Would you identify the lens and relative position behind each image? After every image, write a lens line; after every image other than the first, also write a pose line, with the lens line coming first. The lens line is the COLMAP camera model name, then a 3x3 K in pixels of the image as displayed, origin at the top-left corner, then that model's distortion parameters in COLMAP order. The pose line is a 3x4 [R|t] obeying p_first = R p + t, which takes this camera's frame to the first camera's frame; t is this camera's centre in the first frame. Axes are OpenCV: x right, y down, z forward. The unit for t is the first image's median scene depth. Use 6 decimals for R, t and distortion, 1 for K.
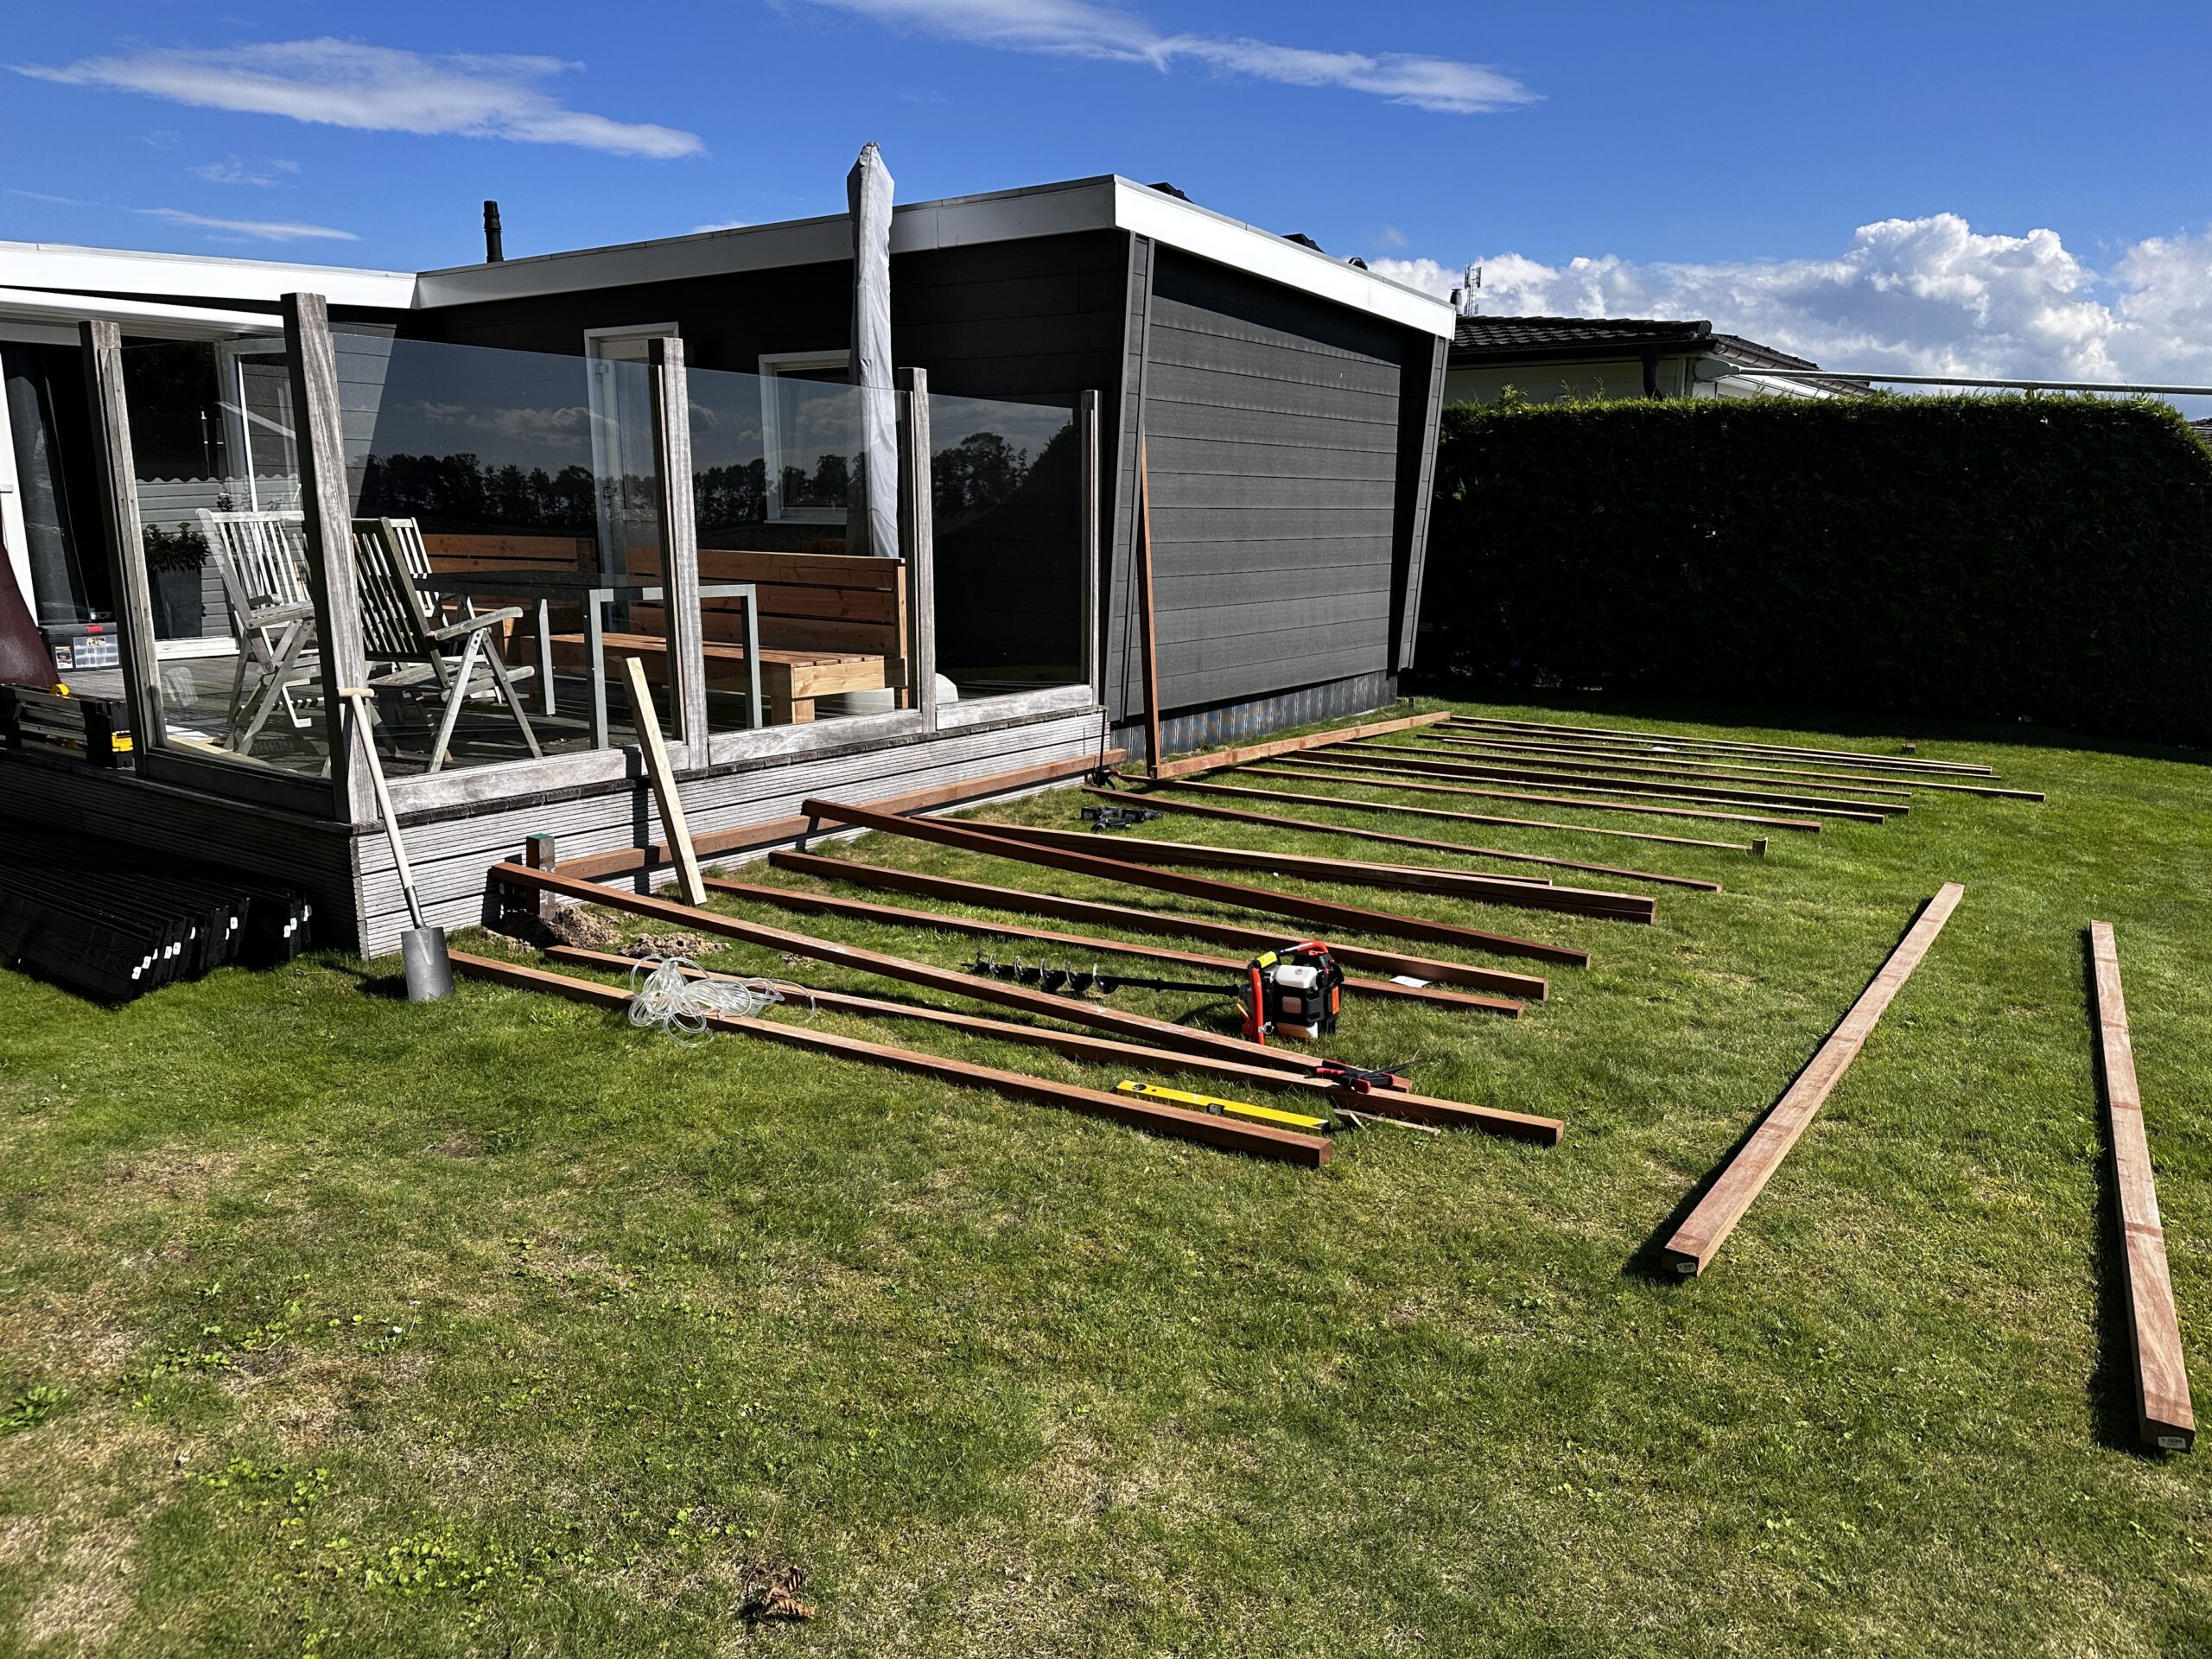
lens RADIAL K [[1546.0, 0, 1114.7], [0, 1546.0, 852.1], [0, 0, 1]] dist [0.092628, -0.111010]
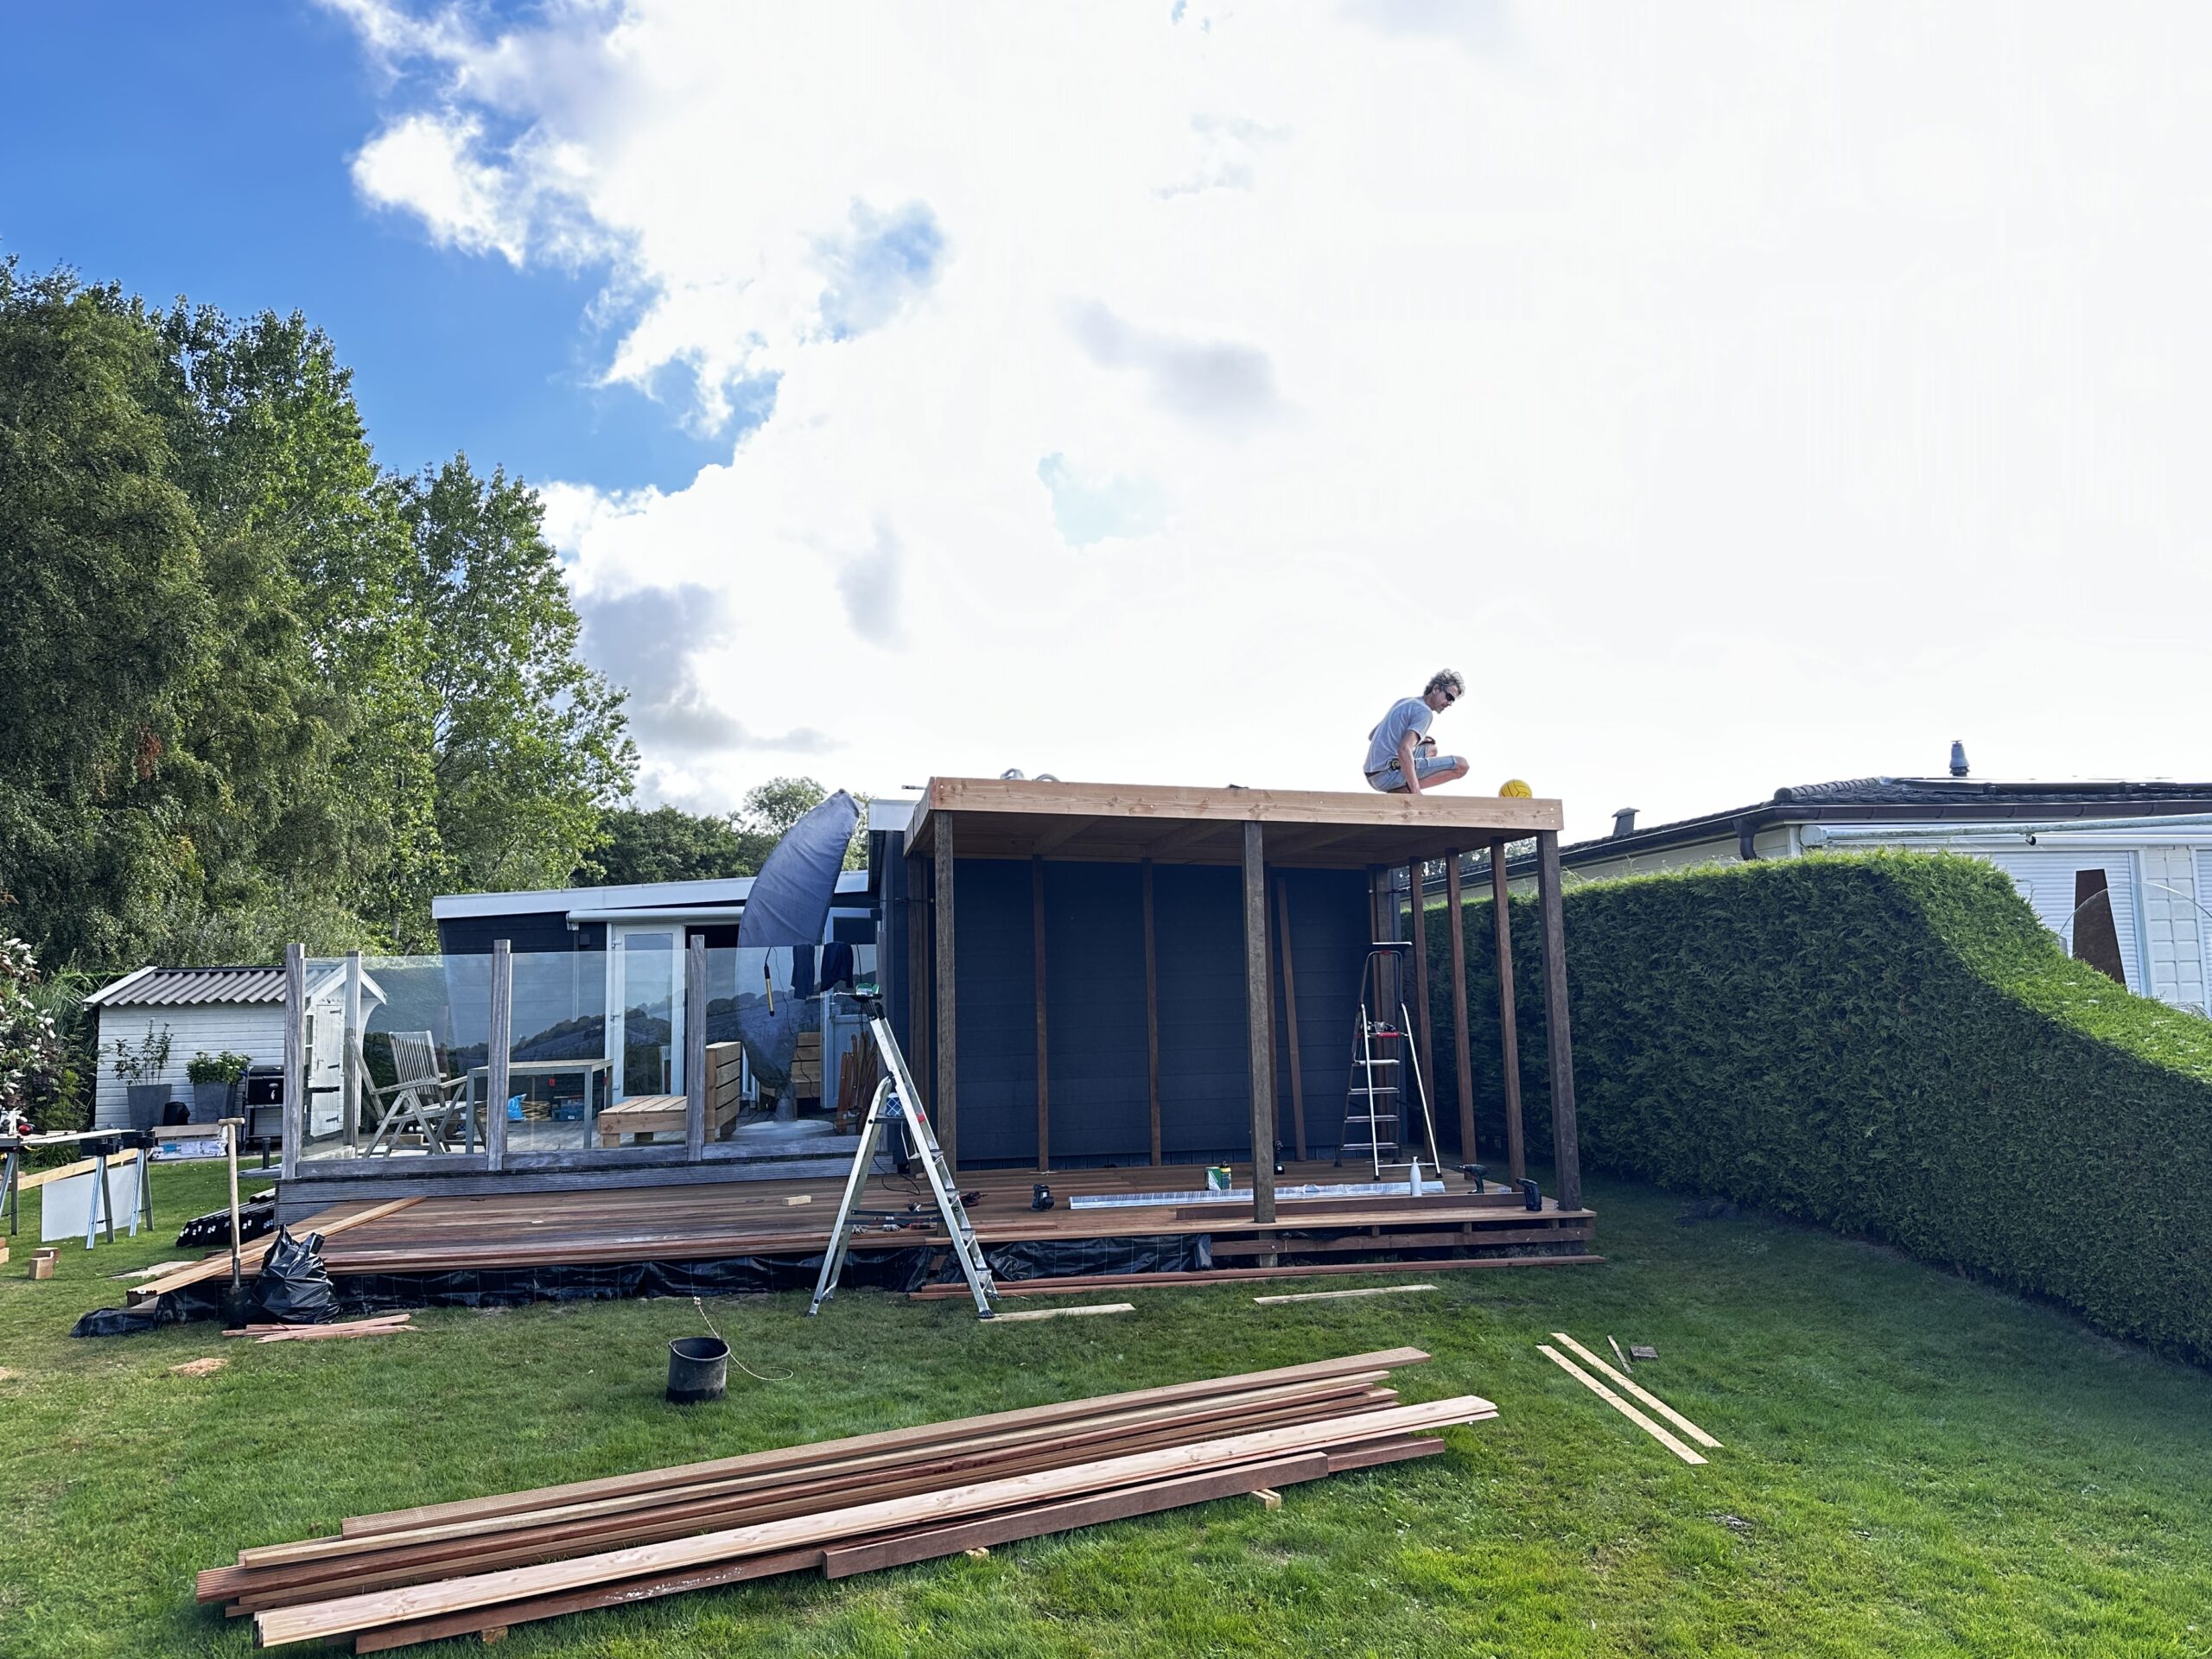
lens RADIAL K [[1644.4, 0, 1130.9], [0, 1644.4, 818.5], [0, 0, 1]] dist [0.112294, -0.177376]
pose [[0.683652, -0.106345, -0.722018, 1.460907], [-0.122487, 0.958573, -0.257165, -0.032410], [0.719456, 0.264250, 0.642305, 0.165335]]
